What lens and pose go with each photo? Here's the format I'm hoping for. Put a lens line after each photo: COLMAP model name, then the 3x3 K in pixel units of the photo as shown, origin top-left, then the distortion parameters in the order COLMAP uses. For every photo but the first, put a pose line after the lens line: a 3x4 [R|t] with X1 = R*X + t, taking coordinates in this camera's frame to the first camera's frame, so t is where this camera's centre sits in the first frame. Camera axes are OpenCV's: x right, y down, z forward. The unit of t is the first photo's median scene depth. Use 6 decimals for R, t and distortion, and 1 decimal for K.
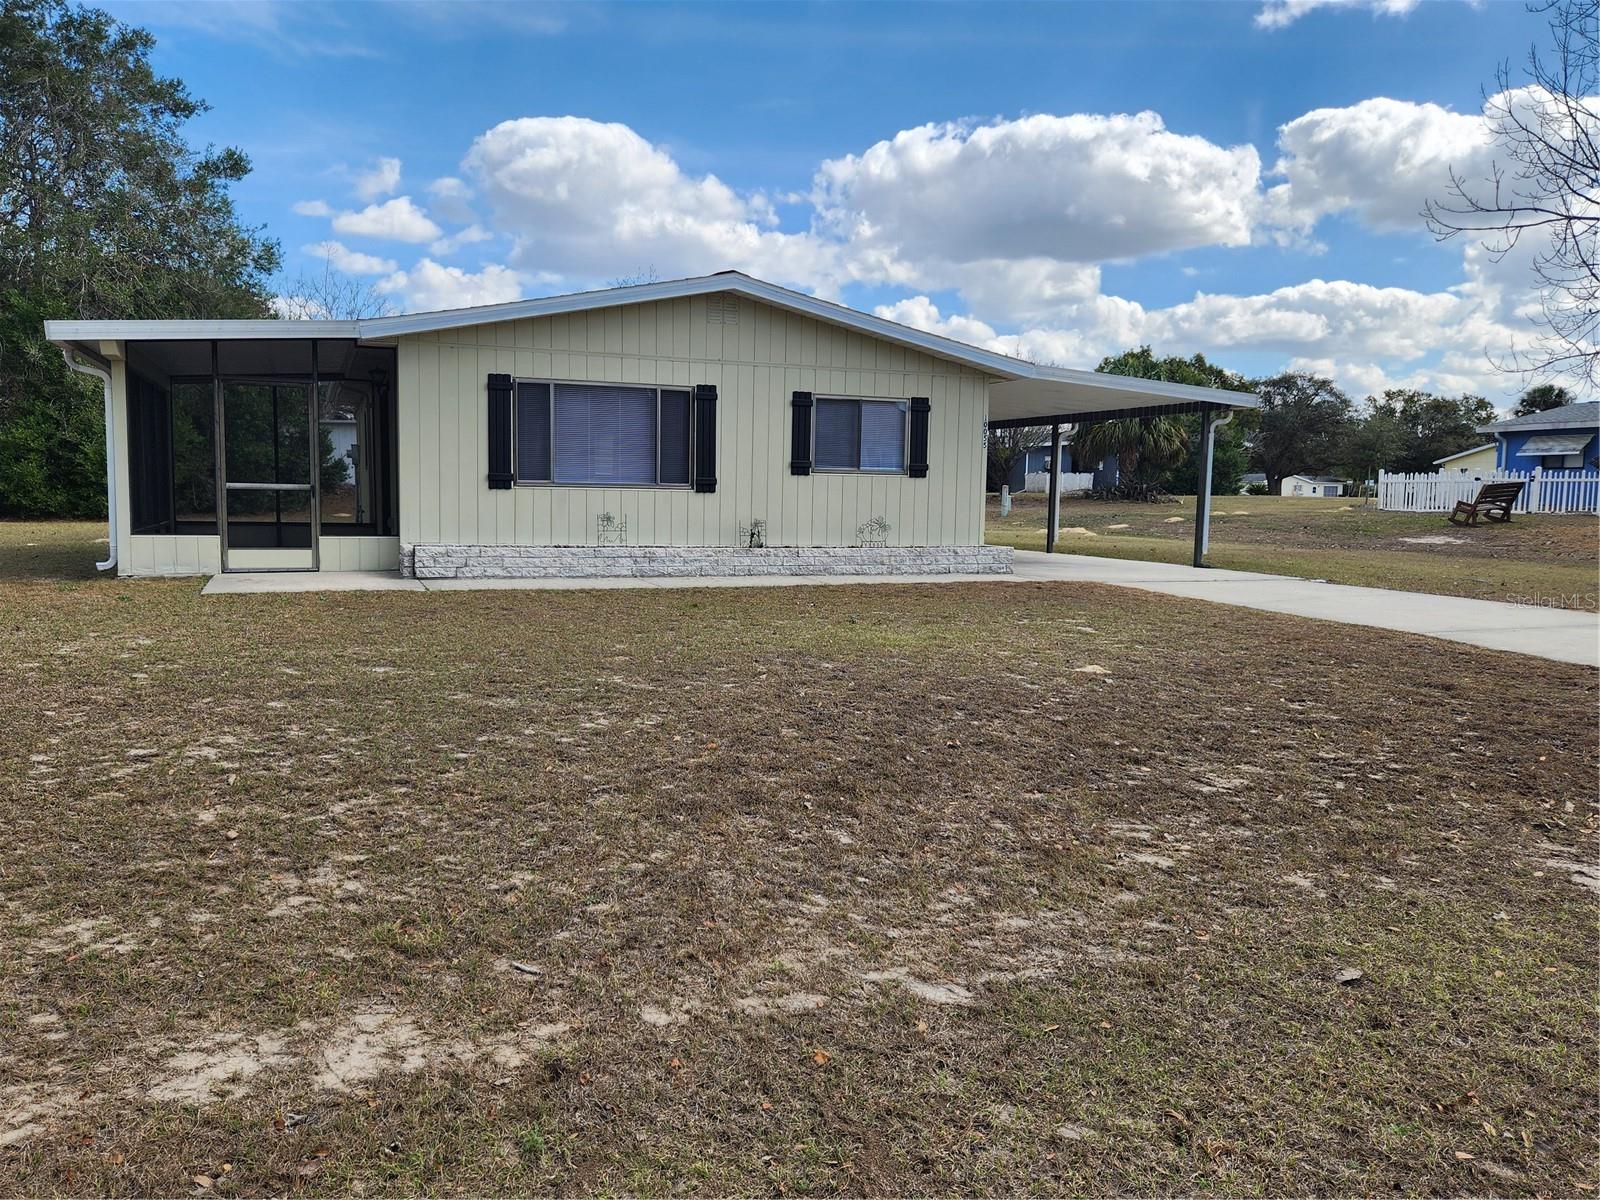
lens RADIAL K [[1202.5, 0, 817.4], [0, 1202.5, 635.1], [0, 0, 1]] dist [0.079858, -0.066461]
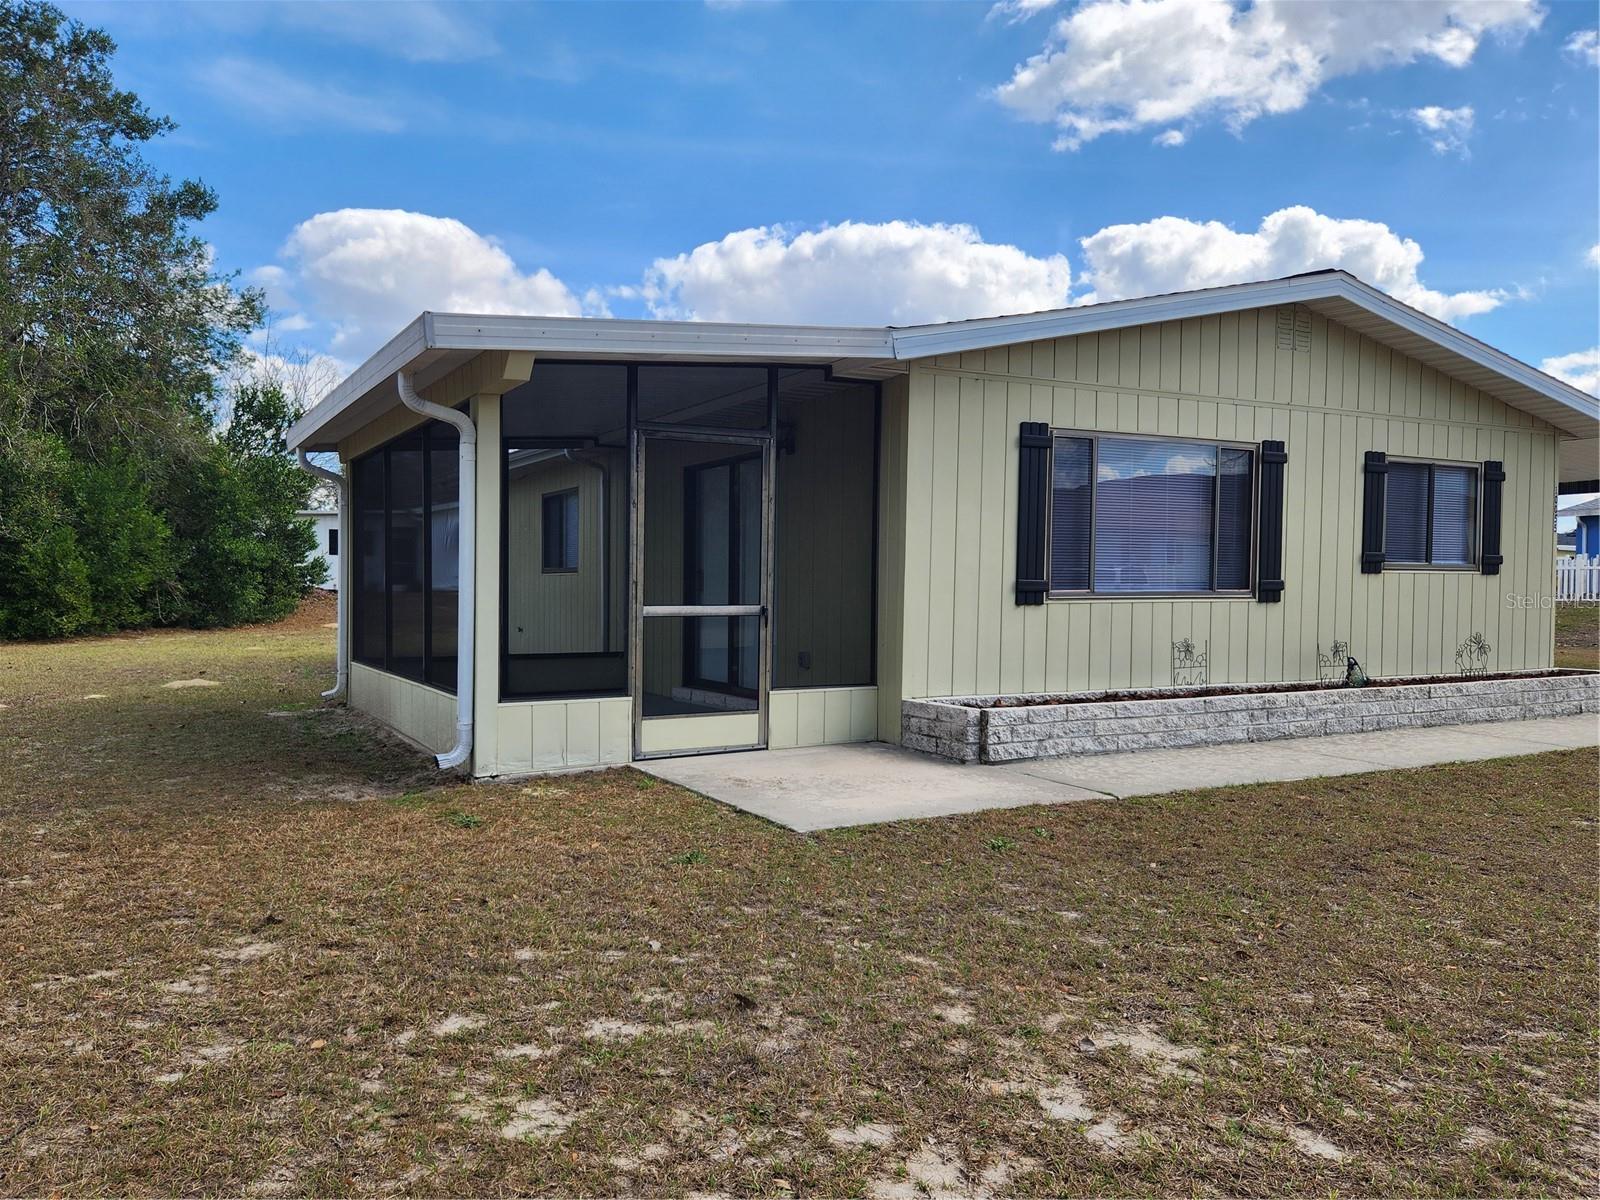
lens RADIAL K [[1202.5, 0, 810.6], [0, 1202.5, 630.4], [0, 0, 1]] dist [0.079858, -0.066461]
pose [[0.991606, -0.017656, 0.128085, -0.417610], [0.027357, 0.996855, -0.074379, -0.059567], [-0.126368, 0.077259, 0.988970, 0.370717]]
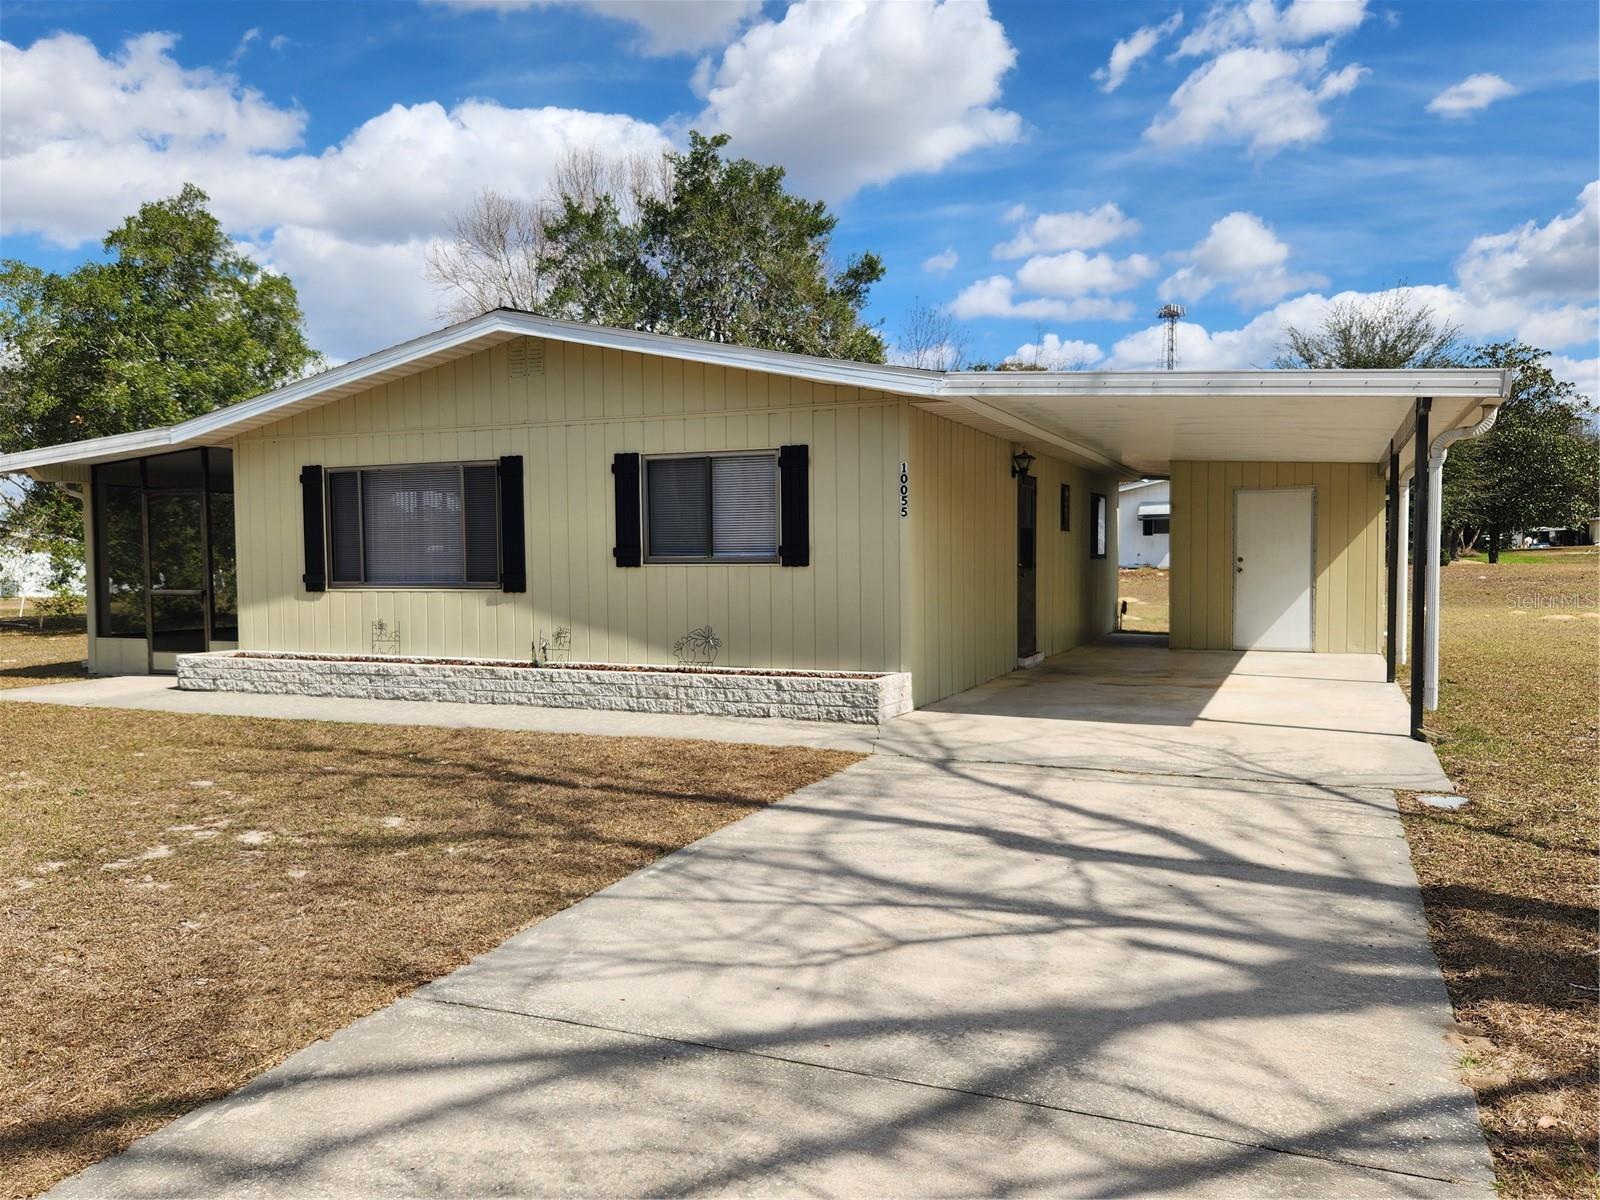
lens RADIAL K [[1202.5, 0, 799.9], [0, 1202.5, 610.1], [0, 0, 1]] dist [0.079858, -0.066461]
pose [[0.705141, 0.010567, -0.708989, 0.577394], [-0.064341, 0.996718, -0.049136, -0.078940], [0.706142, 0.080265, 0.703506, 0.572304]]
